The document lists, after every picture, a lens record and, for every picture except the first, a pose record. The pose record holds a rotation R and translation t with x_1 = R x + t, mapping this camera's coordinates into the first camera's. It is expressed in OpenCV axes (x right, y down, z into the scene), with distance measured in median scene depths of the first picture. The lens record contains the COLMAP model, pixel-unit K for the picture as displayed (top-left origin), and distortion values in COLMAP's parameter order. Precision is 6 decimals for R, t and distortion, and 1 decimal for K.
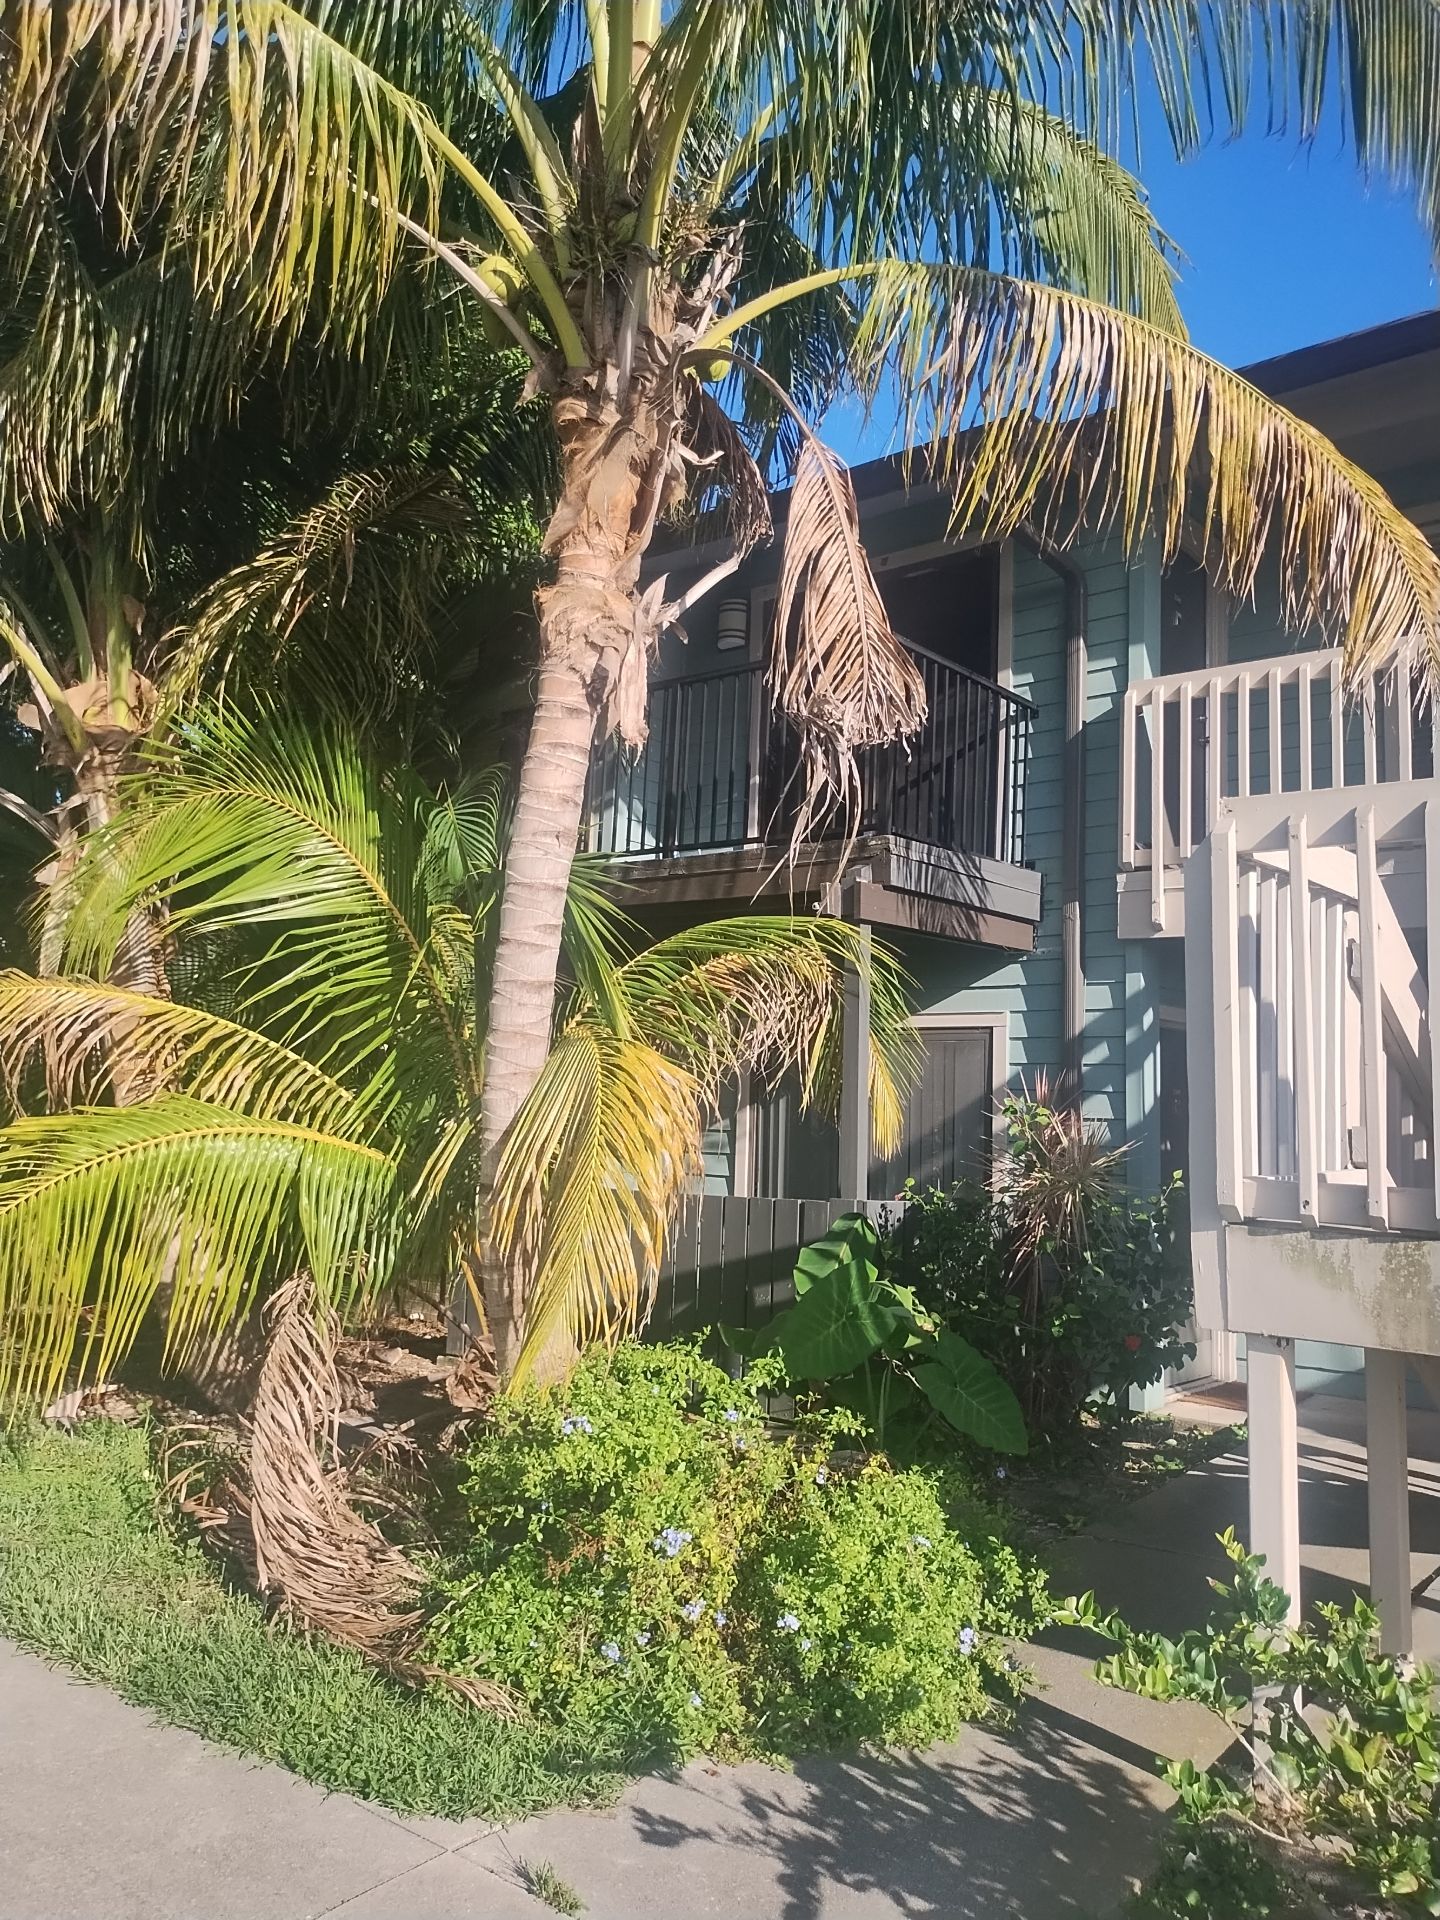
lens RADIAL K [[1491.9, 0, 720.0], [0, 1491.9, 960.0], [0, 0, 1]] dist [-0.143105, 0.001677]
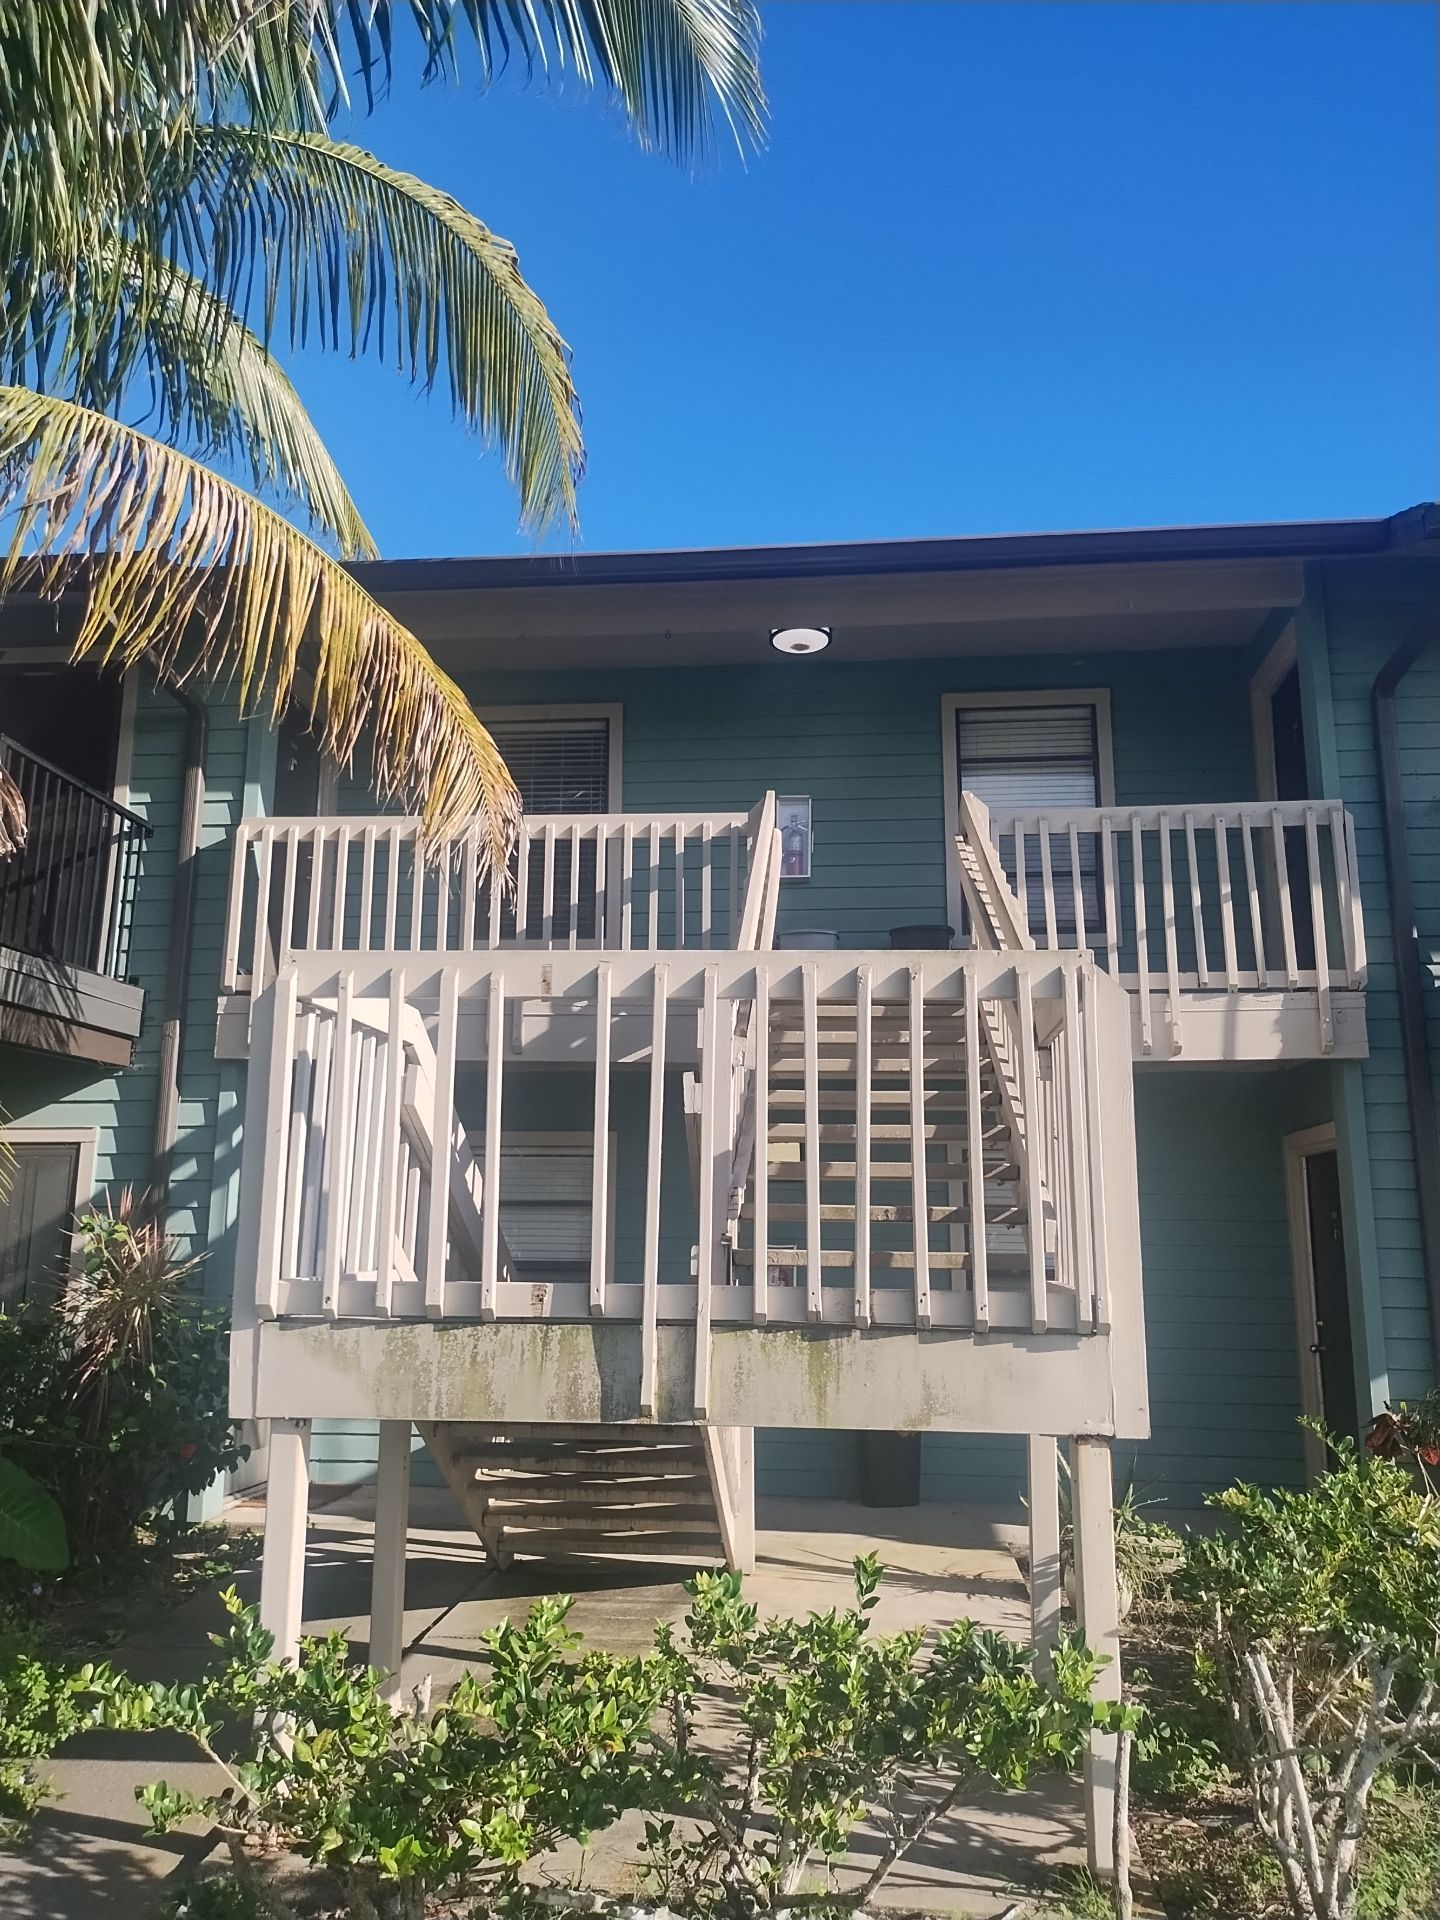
lens RADIAL K [[1478.8, 0, 721.2], [0, 1478.8, 932.7], [0, 0, 1]] dist [0.036814, -0.033952]
pose [[0.839201, 0.082372, 0.537547, -0.002560], [-0.031577, 0.994175, -0.103046, -0.009063], [-0.542904, 0.069502, 0.836914, -0.124467]]
